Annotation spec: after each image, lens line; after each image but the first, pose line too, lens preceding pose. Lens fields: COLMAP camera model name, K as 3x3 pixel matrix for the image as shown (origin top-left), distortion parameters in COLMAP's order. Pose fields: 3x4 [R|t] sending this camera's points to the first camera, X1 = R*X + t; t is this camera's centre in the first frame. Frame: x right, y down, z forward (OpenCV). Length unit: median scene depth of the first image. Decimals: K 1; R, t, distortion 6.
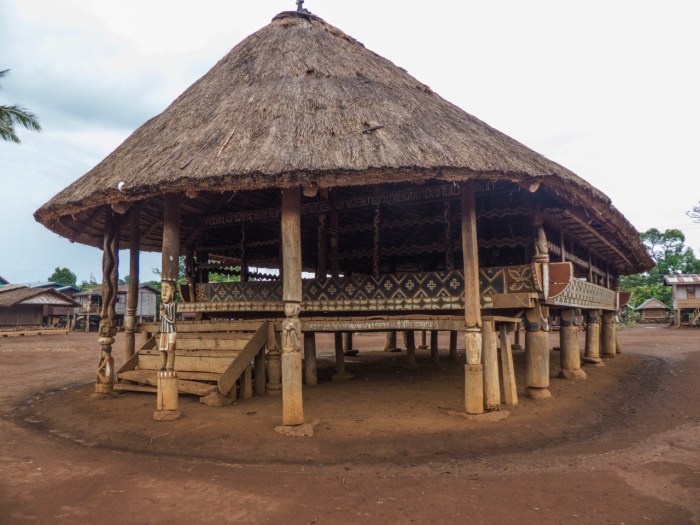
lens RADIAL K [[570.2, 0, 350.0], [0, 570.2, 262.5], [0, 0, 1]] dist [-0.096902, 0.001769]
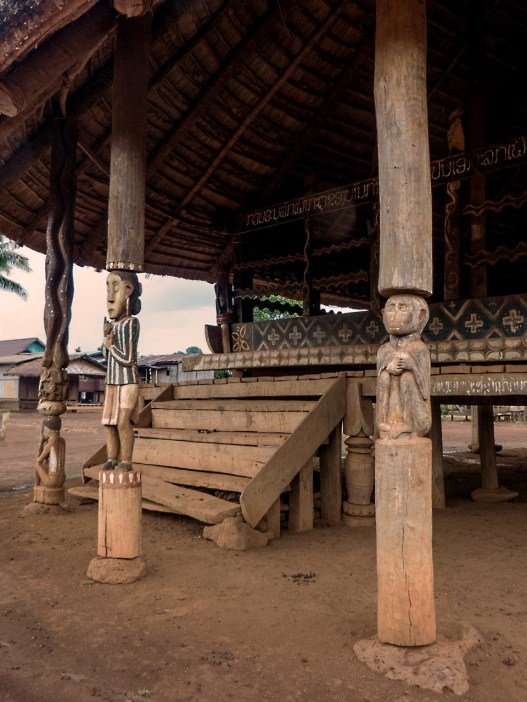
lens RADIAL K [[599.8, 0, 263.5], [0, 599.8, 351.0], [0, 0, 1]] dist [-0.011493, -0.002007]
pose [[0.954500, -0.001213, -0.298208, -0.059980], [0.001412, 0.999999, 0.000452, 0.083831], [0.298207, -0.000853, 0.954501, 0.497847]]
